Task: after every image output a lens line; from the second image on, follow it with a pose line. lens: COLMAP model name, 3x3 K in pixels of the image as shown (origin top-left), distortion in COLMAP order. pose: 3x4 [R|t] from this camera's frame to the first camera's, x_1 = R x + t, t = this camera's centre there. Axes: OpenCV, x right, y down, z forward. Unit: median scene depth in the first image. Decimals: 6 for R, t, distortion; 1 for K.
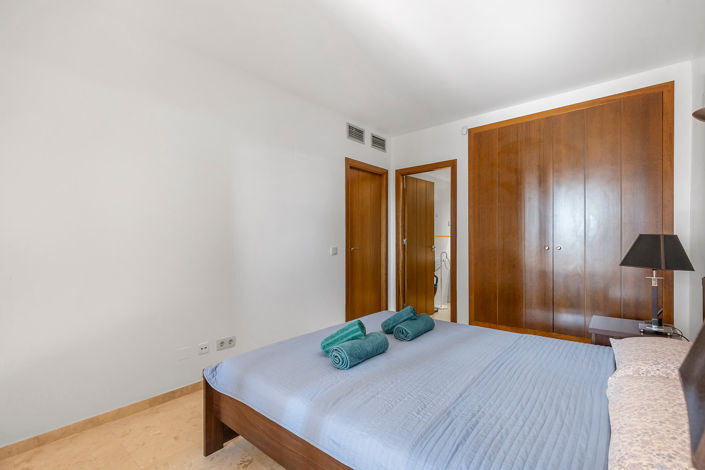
lens RADIAL K [[324.7, 0, 354.4], [0, 324.7, 238.1], [0, 0, 1]] dist [0.002366, 0.000164]
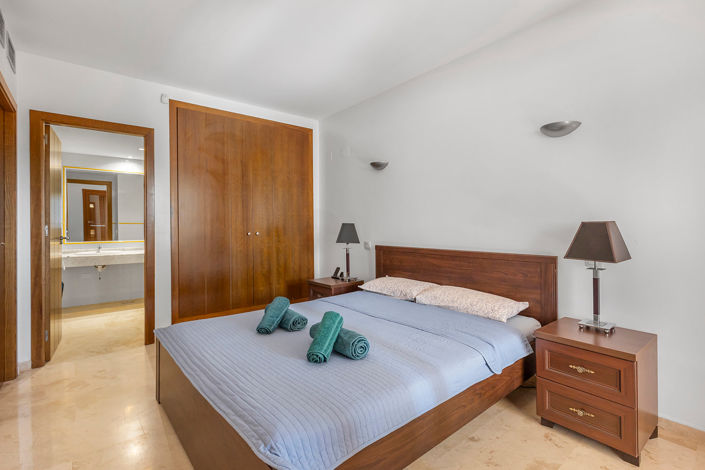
lens RADIAL K [[337.2, 0, 351.5], [0, 337.2, 226.6], [0, 0, 1]] dist [0.000348, -0.000102]
pose [[0.149481, 0.000319, 0.988764, -0.512726], [-0.001427, 0.999999, -0.000107, 0.002846], [-0.988764, -0.001395, 0.149482, 0.428561]]
